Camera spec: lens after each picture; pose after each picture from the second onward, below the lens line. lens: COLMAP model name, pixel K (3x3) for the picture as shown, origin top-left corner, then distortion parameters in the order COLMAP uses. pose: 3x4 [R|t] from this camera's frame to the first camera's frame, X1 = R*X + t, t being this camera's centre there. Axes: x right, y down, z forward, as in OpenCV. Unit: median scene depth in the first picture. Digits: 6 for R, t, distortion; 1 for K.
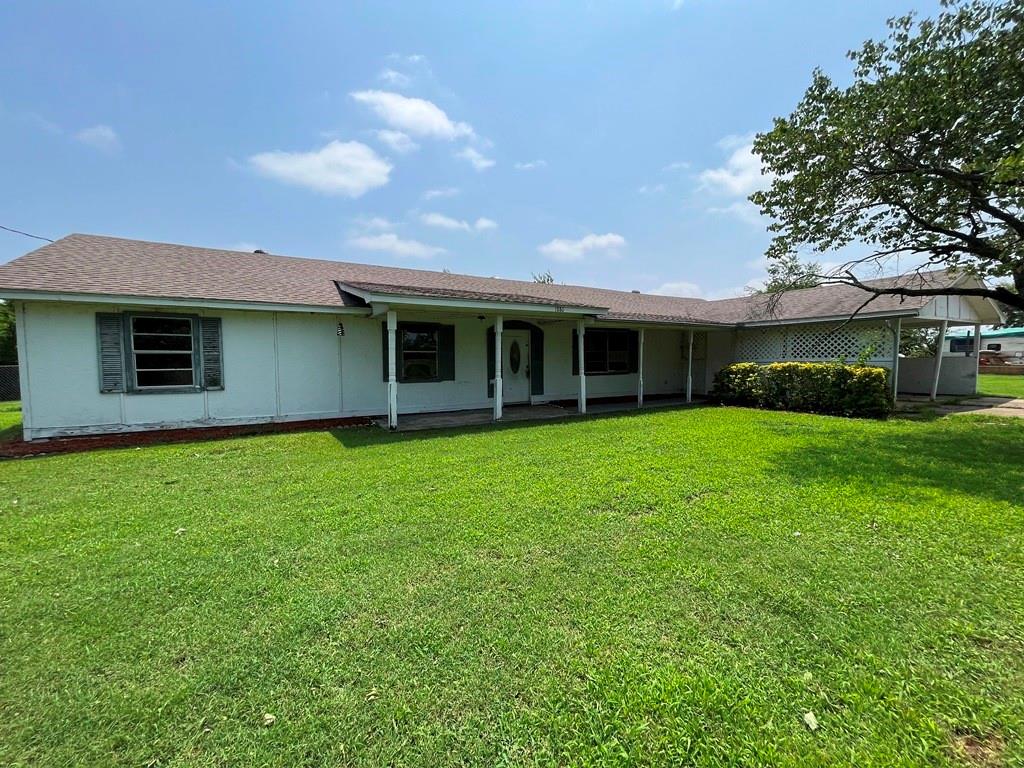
lens RADIAL K [[414.0, 0, 512.0], [0, 414.0, 384.0], [0, 0, 1]] dist [-0.000712, 0.000002]
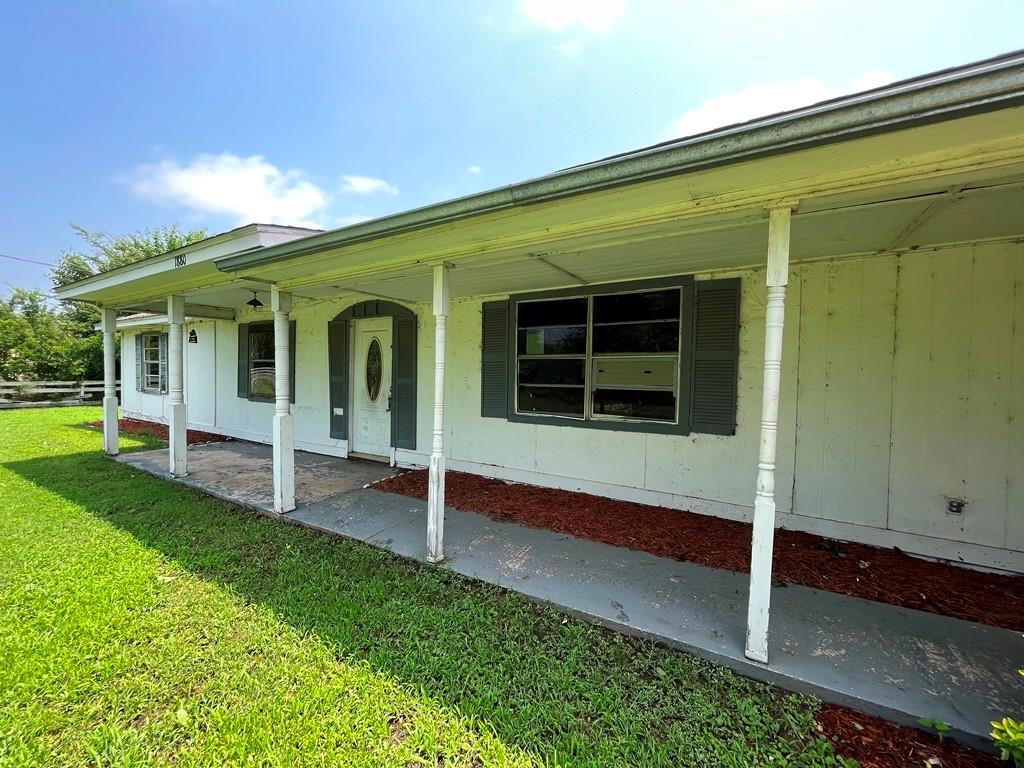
lens RADIAL K [[414.0, 0, 512.0], [0, 414.0, 384.0], [0, 0, 1]] dist [-0.000712, 0.000002]
pose [[0.493553, 0.021742, -0.869444, 0.674760], [-0.082762, 0.996325, -0.022066, -0.059979], [0.865769, 0.082848, 0.493539, 1.074355]]
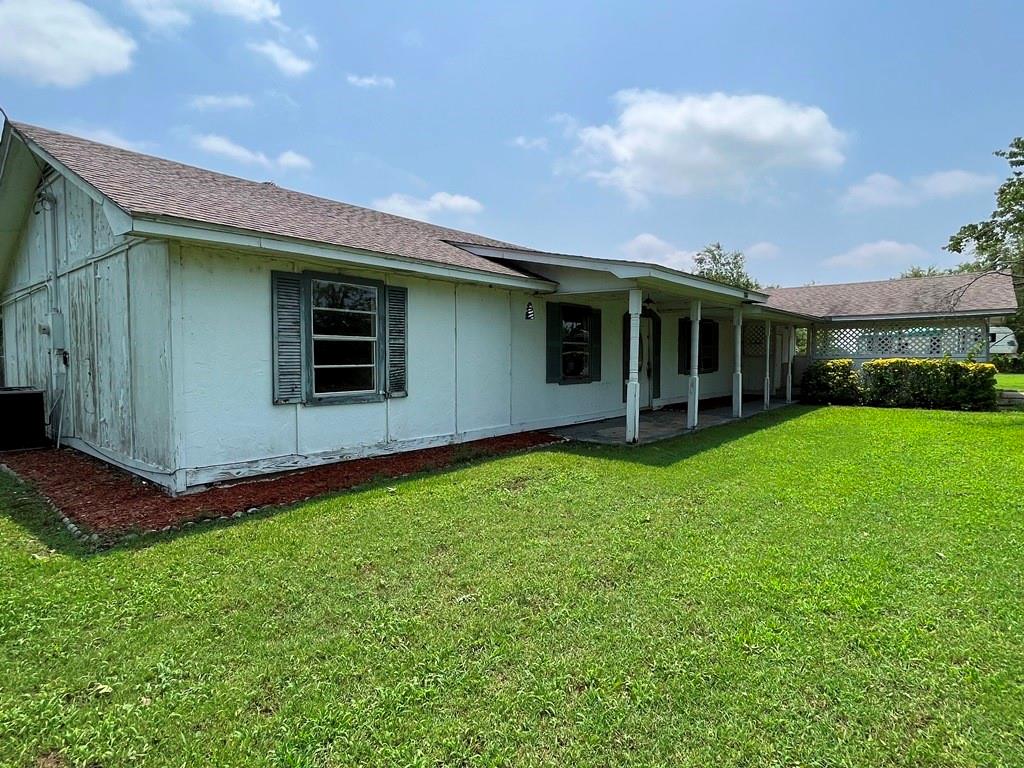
lens RADIAL K [[563.6, 0, 512.0], [0, 563.6, 384.0], [0, 0, 1]] dist [0.001841, -0.000260]
pose [[0.936821, -0.013899, 0.349533, -0.727659], [0.018170, 0.999795, -0.008944, 0.004230], [-0.349337, 0.014730, 0.936881, 0.084280]]
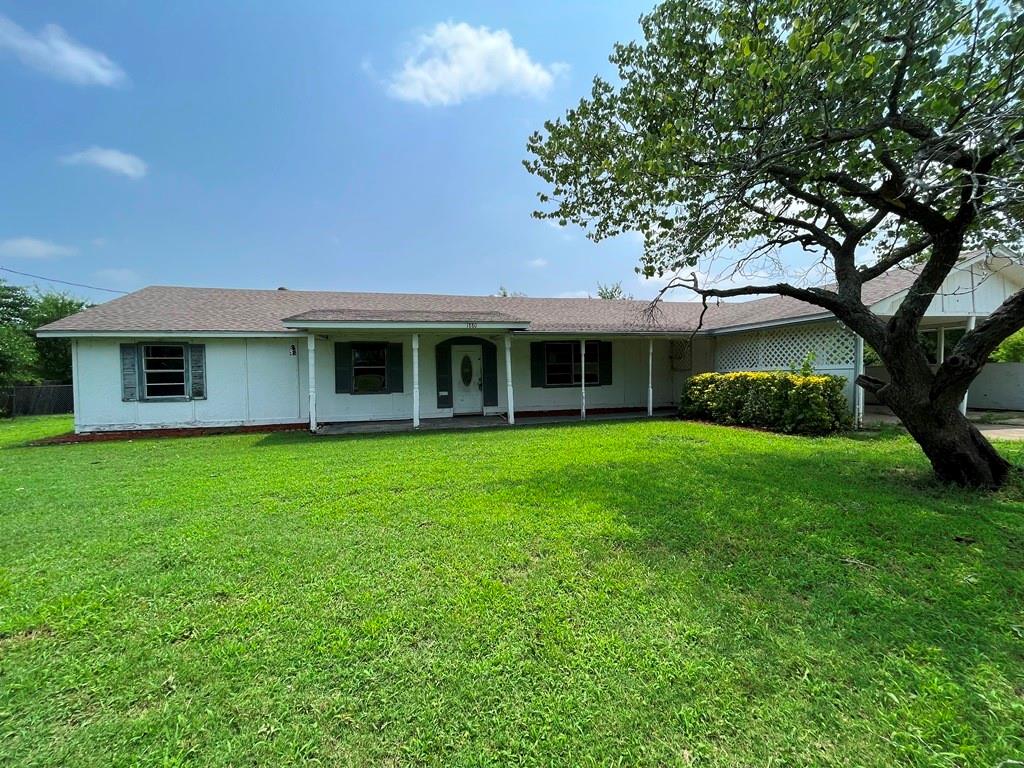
lens RADIAL K [[414.0, 0, 512.0], [0, 414.0, 384.0], [0, 0, 1]] dist [-0.000712, 0.000002]
pose [[0.963960, -0.006437, -0.265971, 0.487597], [-0.002571, 0.999435, -0.033507, 0.006021], [0.266036, 0.032983, 0.963399, 0.003623]]
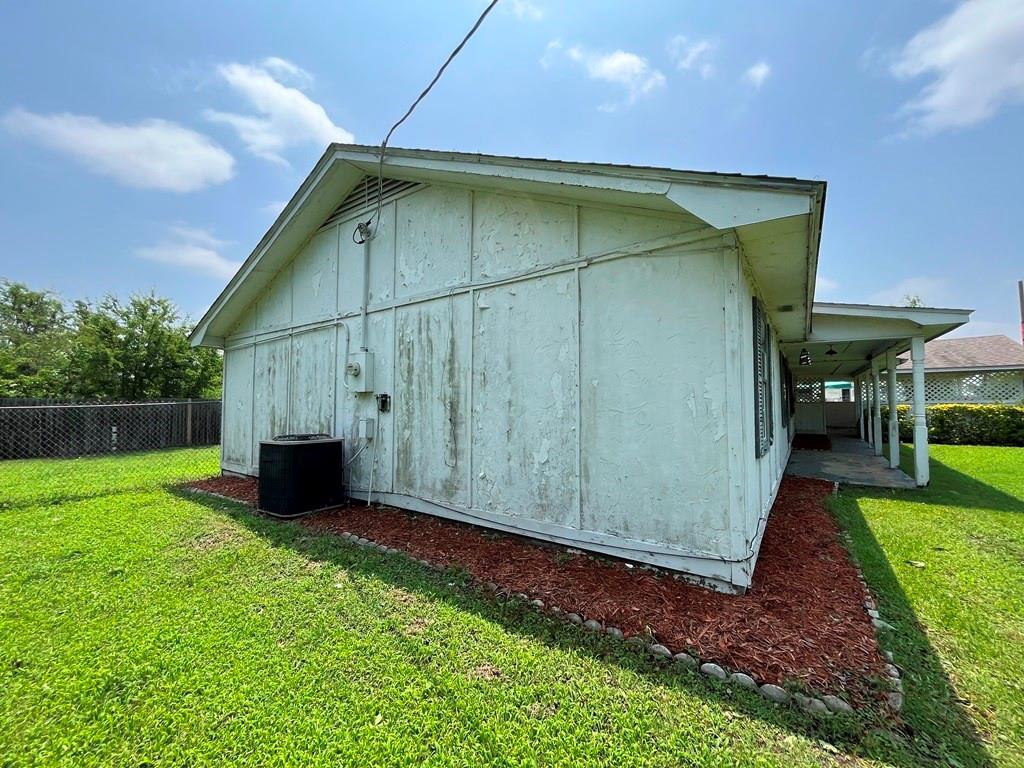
lens RADIAL K [[414.0, 0, 512.0], [0, 414.0, 384.0], [0, 0, 1]] dist [-0.000712, 0.000002]
pose [[0.902720, 0.024254, 0.429544, -1.135679], [0.022429, 0.994399, -0.103284, -0.016973], [-0.429643, 0.102871, 0.897120, 0.532871]]
